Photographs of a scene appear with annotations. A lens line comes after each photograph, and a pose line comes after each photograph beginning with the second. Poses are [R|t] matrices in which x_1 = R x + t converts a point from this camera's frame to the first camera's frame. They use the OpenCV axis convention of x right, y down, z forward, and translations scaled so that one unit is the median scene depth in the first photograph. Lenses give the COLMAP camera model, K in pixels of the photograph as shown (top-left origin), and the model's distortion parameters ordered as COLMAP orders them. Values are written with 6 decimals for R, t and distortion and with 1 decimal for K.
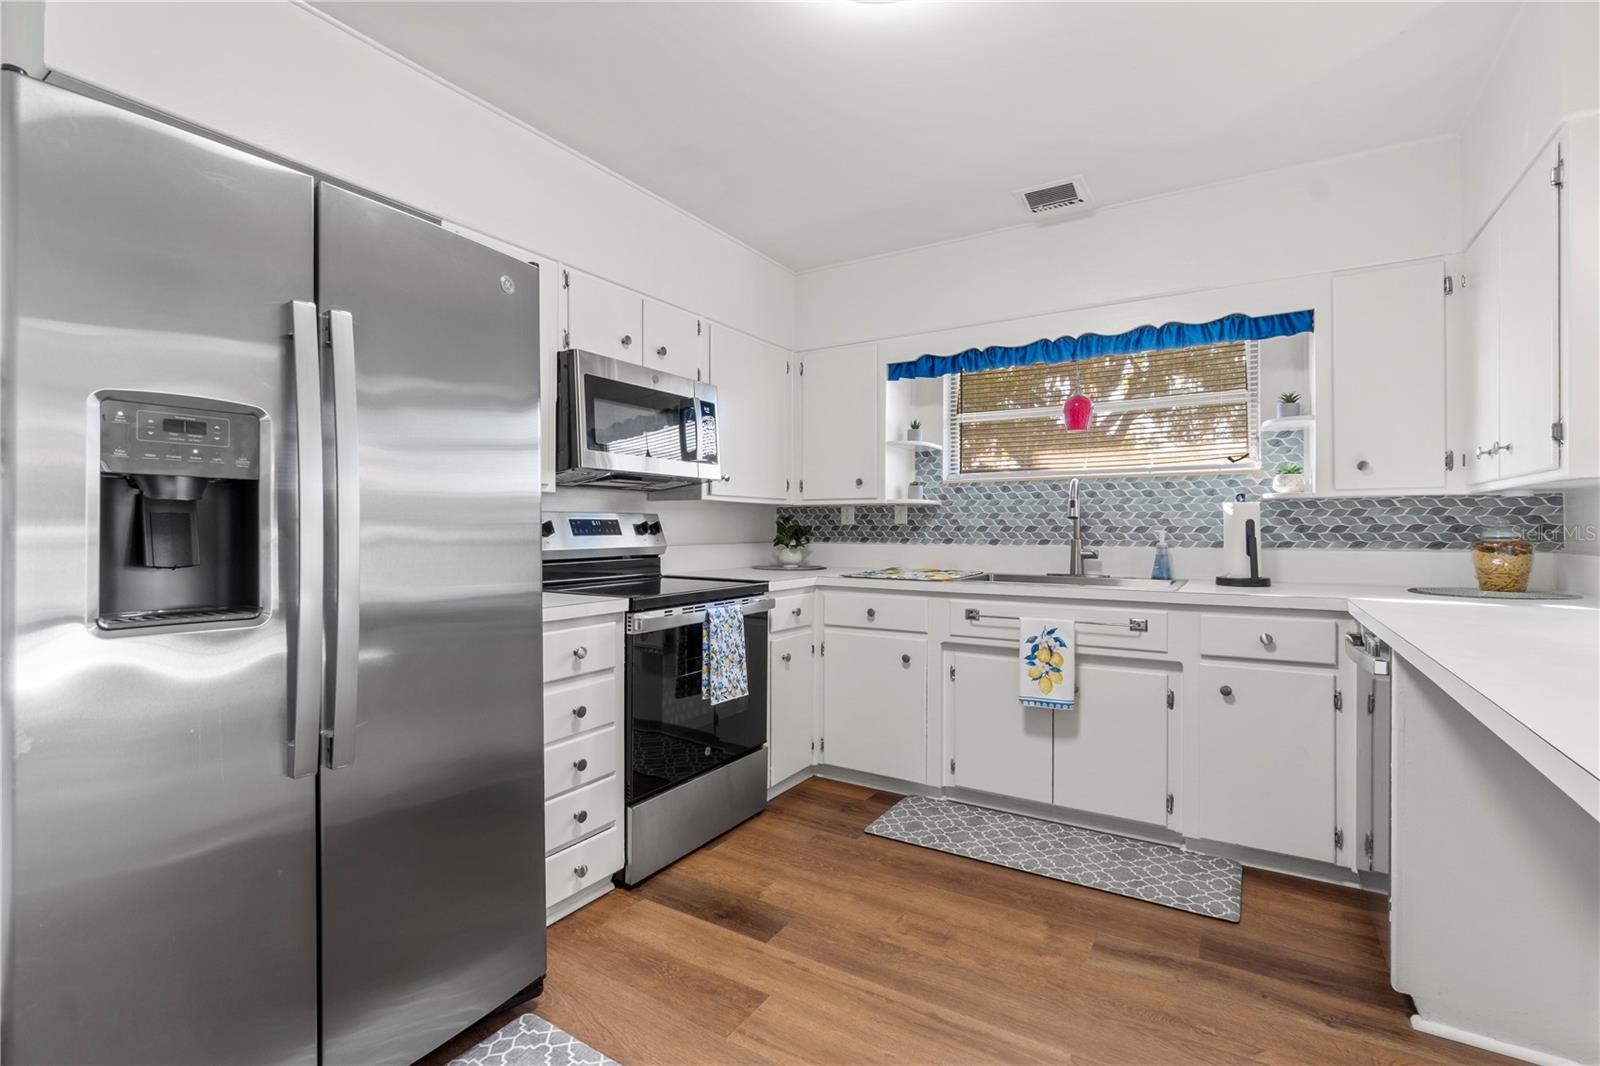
lens RADIAL K [[732.8, 0, 795.9], [0, 732.8, 530.0], [0, 0, 1]] dist [-0.000316, 0.001529]
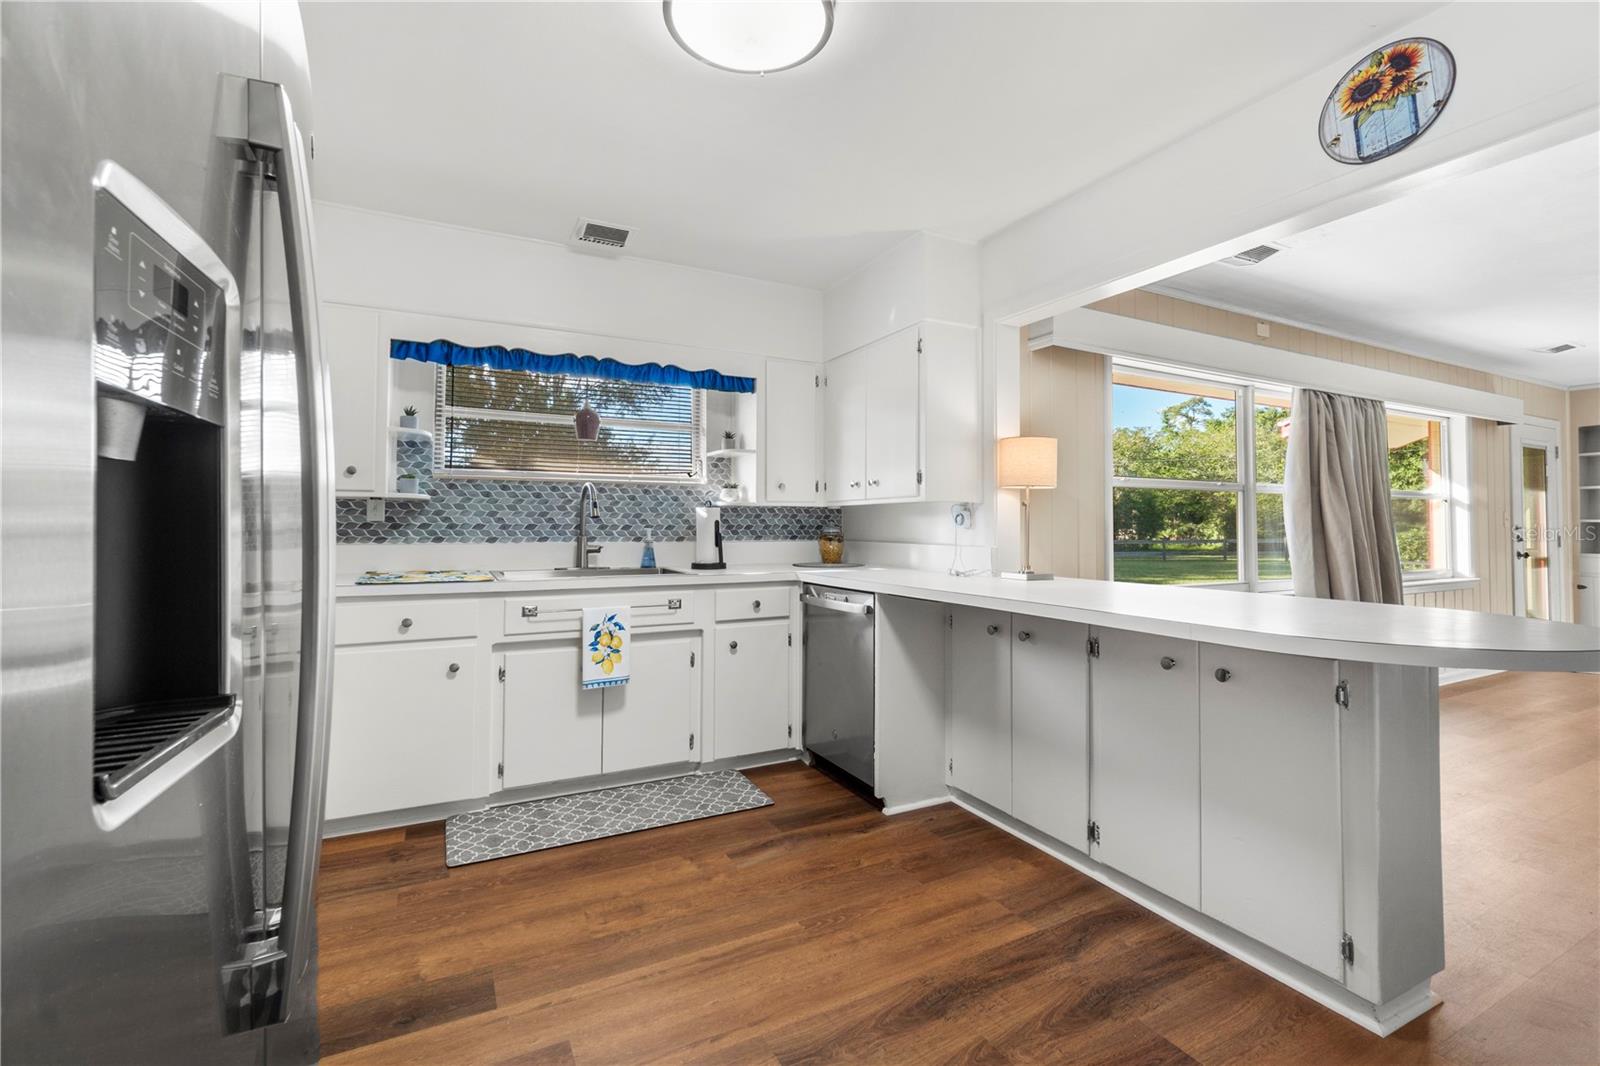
lens RADIAL K [[692.5, 0, 795.4], [0, 692.5, 512.2], [0, 0, 1]] dist [-0.001400, 0.001018]
pose [[0.518085, 0.019544, 0.855106, -0.405539], [-0.000475, 0.999745, -0.022563, -0.000416], [-0.855329, 0.011283, 0.517963, 0.195455]]
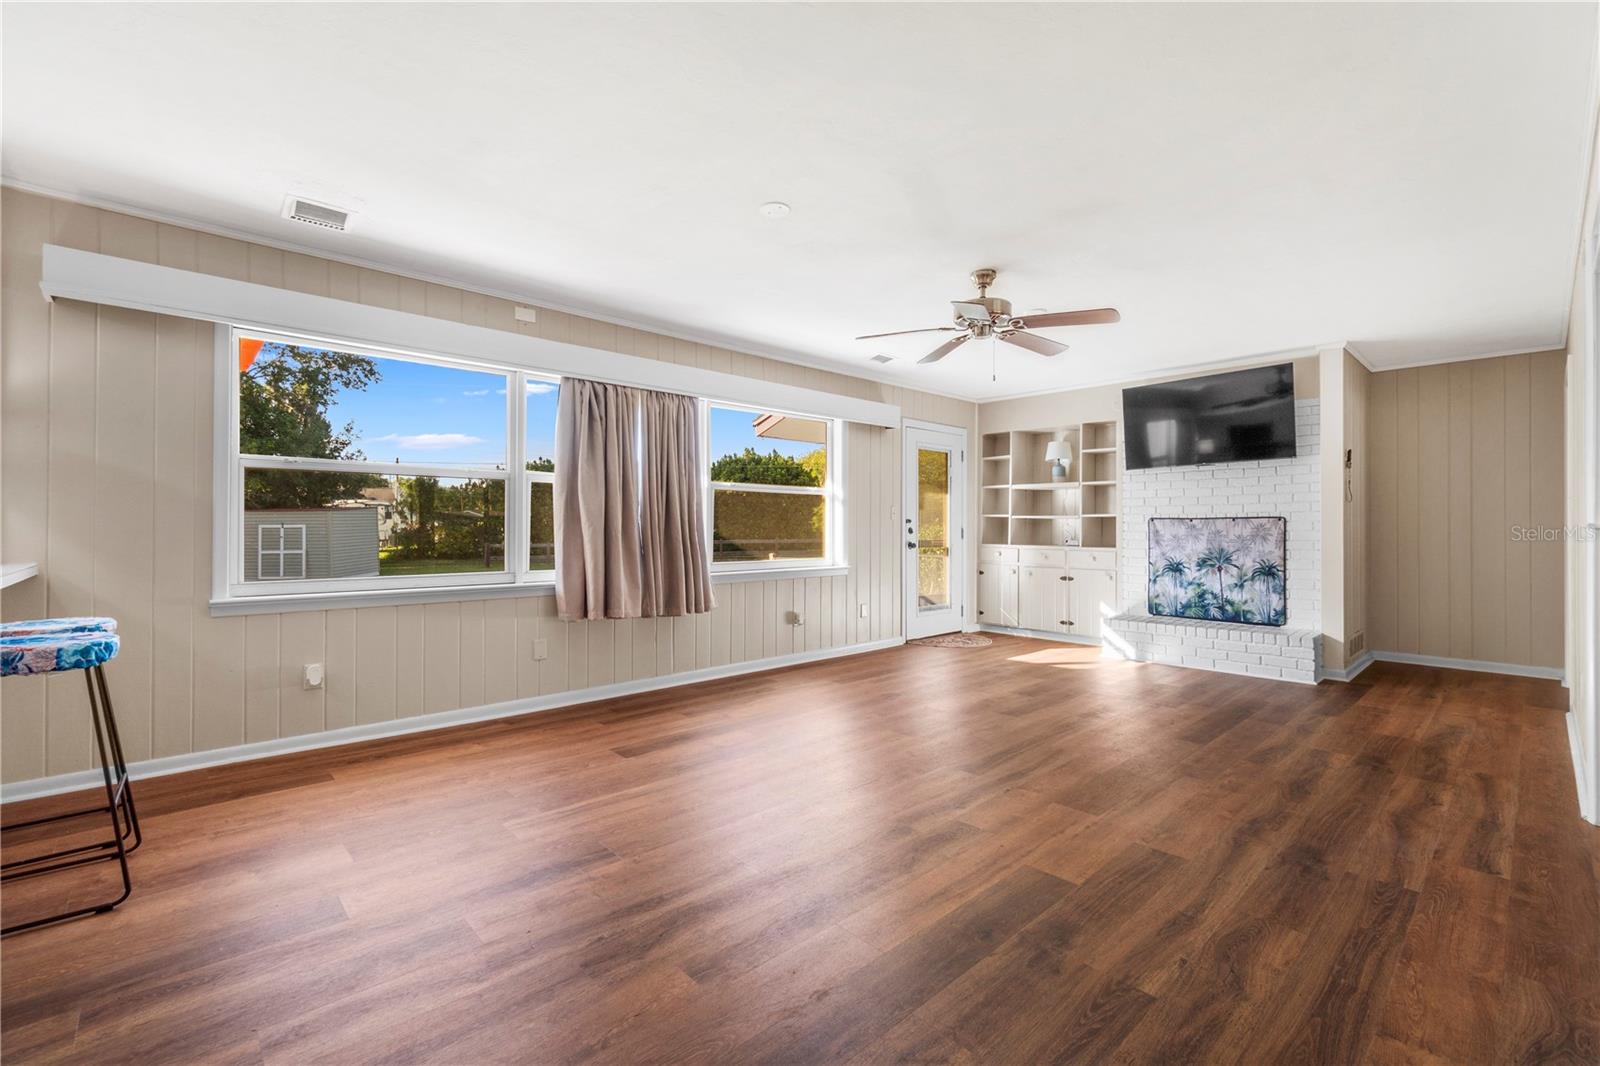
lens RADIAL K [[692.5, 0, 798.3], [0, 692.5, 518.4], [0, 0, 1]] dist [-0.001400, 0.001018]
pose [[0.265055, 0.016343, 0.964095, 0.133502], [0.001233, 0.999850, -0.017289, 0.027116], [-0.964232, 0.005771, 0.264995, -0.824939]]
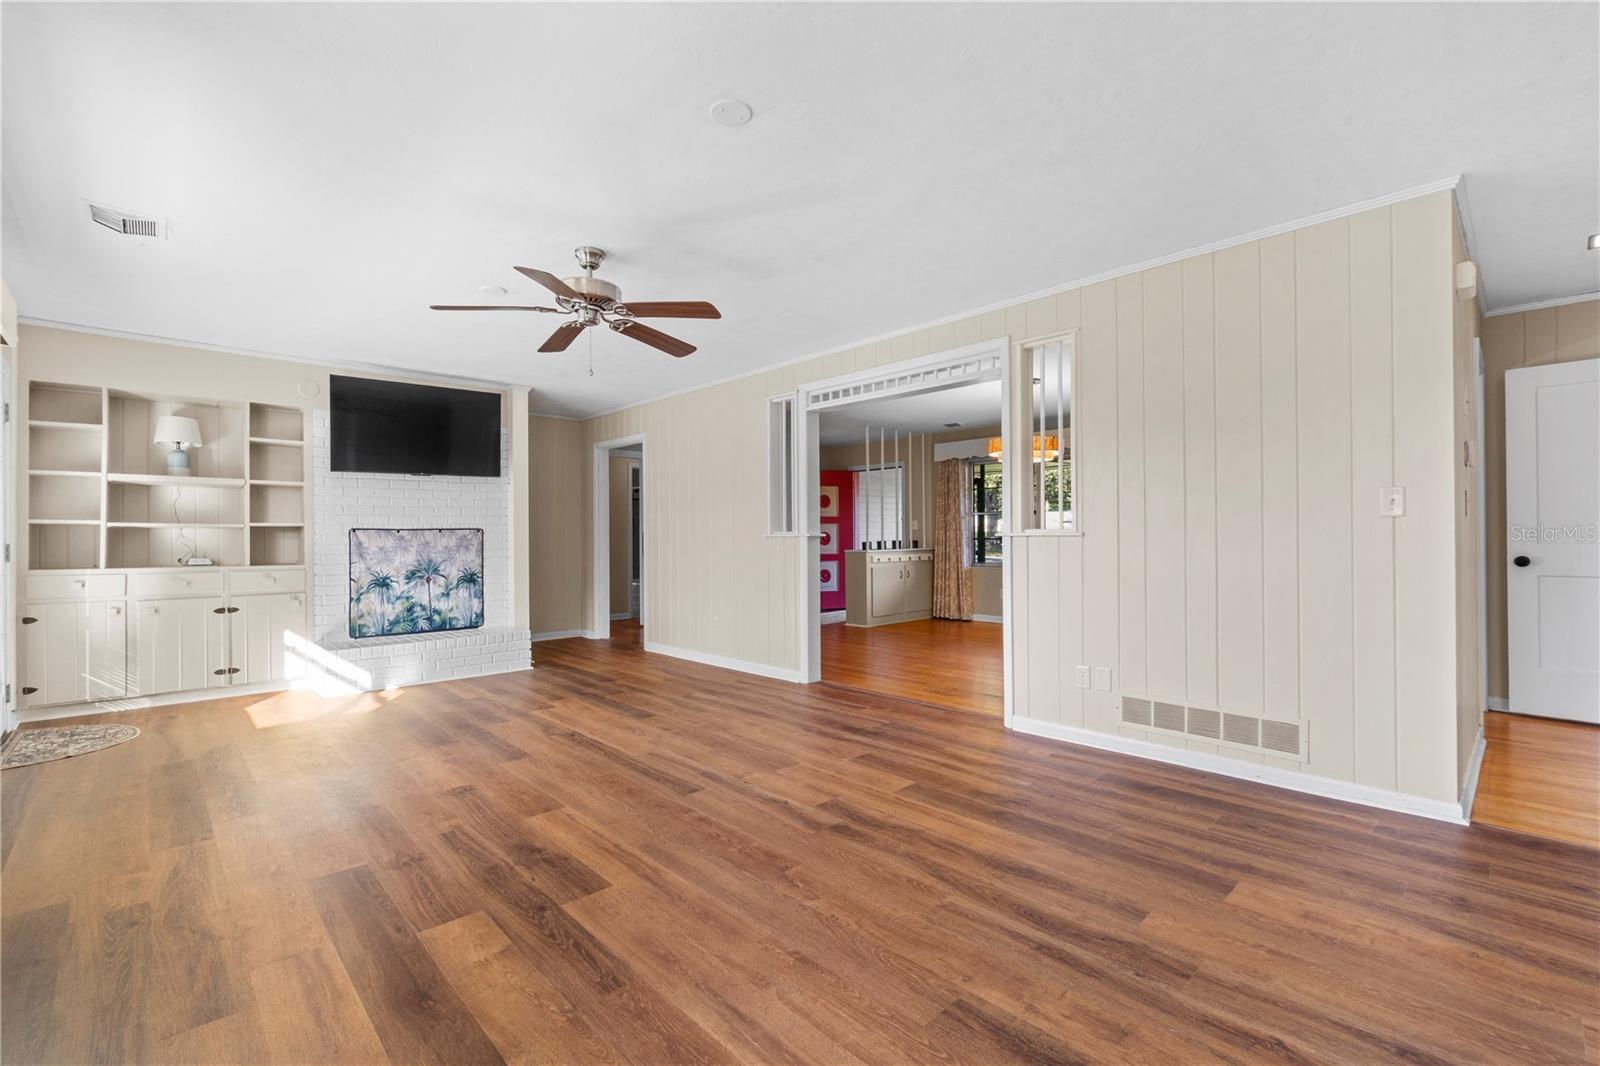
lens RADIAL K [[692.5, 0, 787.5], [0, 692.5, 544.2], [0, 0, 1]] dist [-0.001400, 0.001018]
pose [[-0.964360, 0.005085, 0.264545, 0.842943], [0.009221, 0.999854, 0.014396, 0.016845], [-0.264434, 0.016322, -0.964266, 0.180613]]
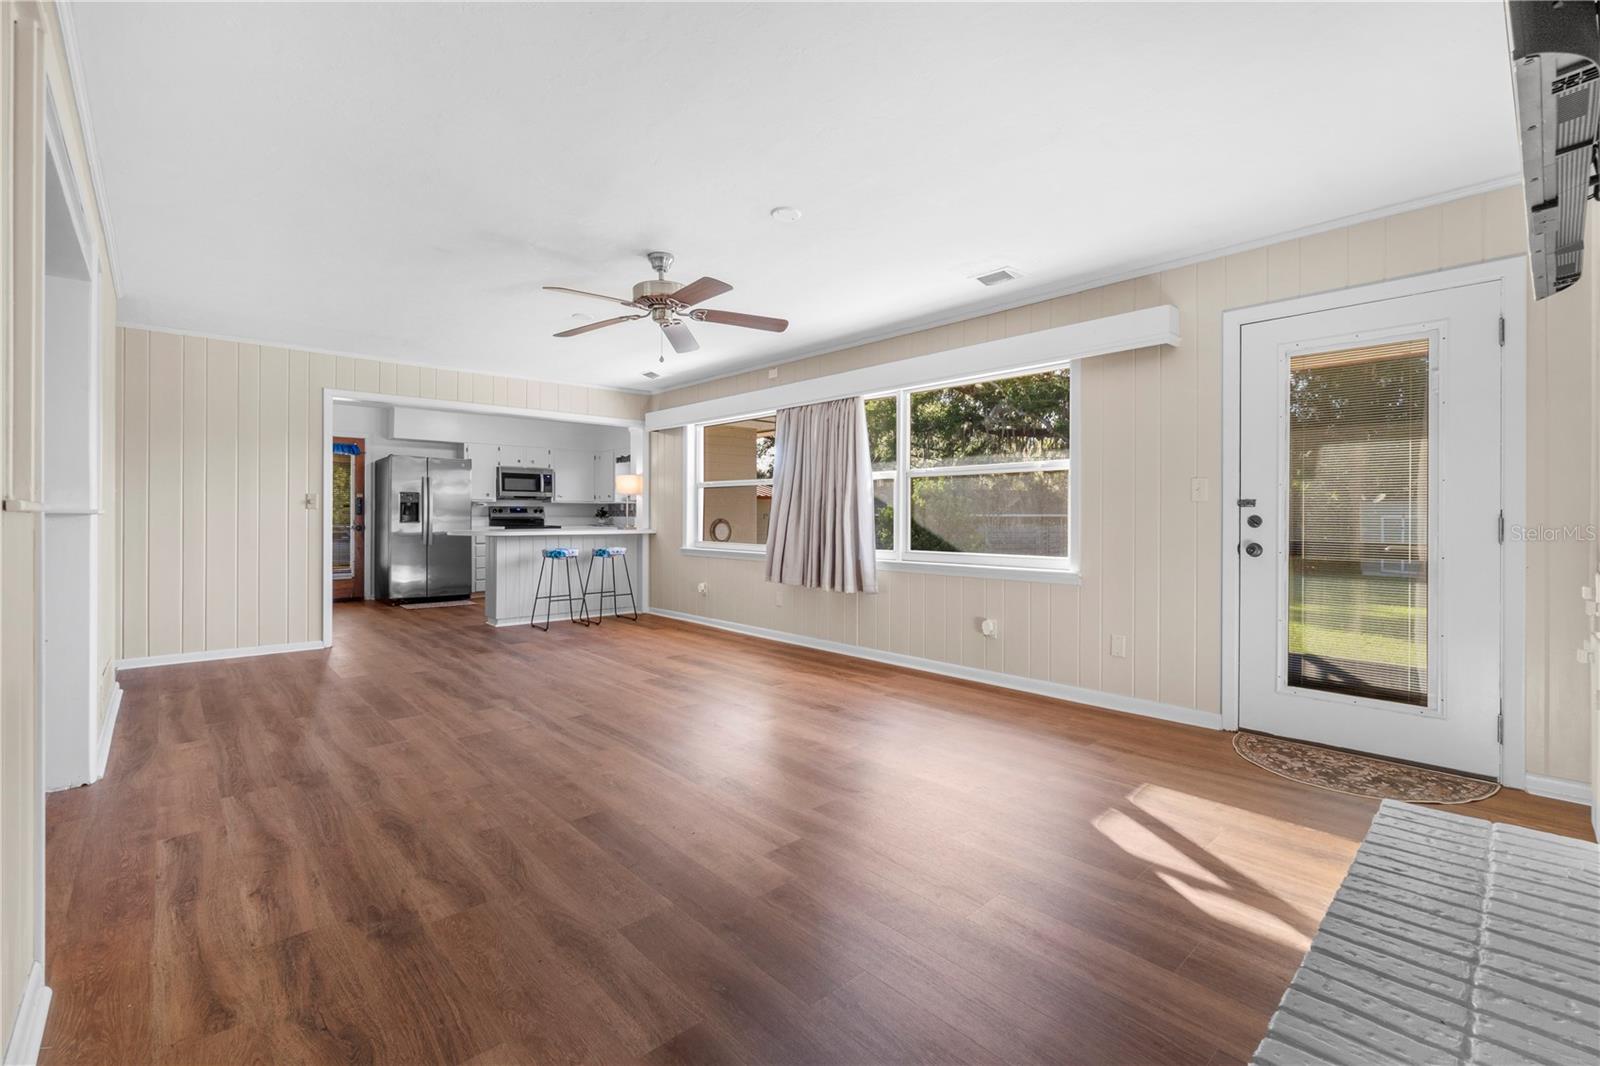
lens RADIAL K [[692.5, 0, 789.3], [0, 692.5, 516.5], [0, 0, 1]] dist [-0.001400, 0.001018]
pose [[0.959856, 0.003586, -0.280470, 2.019644], [-0.004184, 0.999990, -0.001533, 0.025661], [0.280461, 0.002645, 0.959862, -1.947329]]
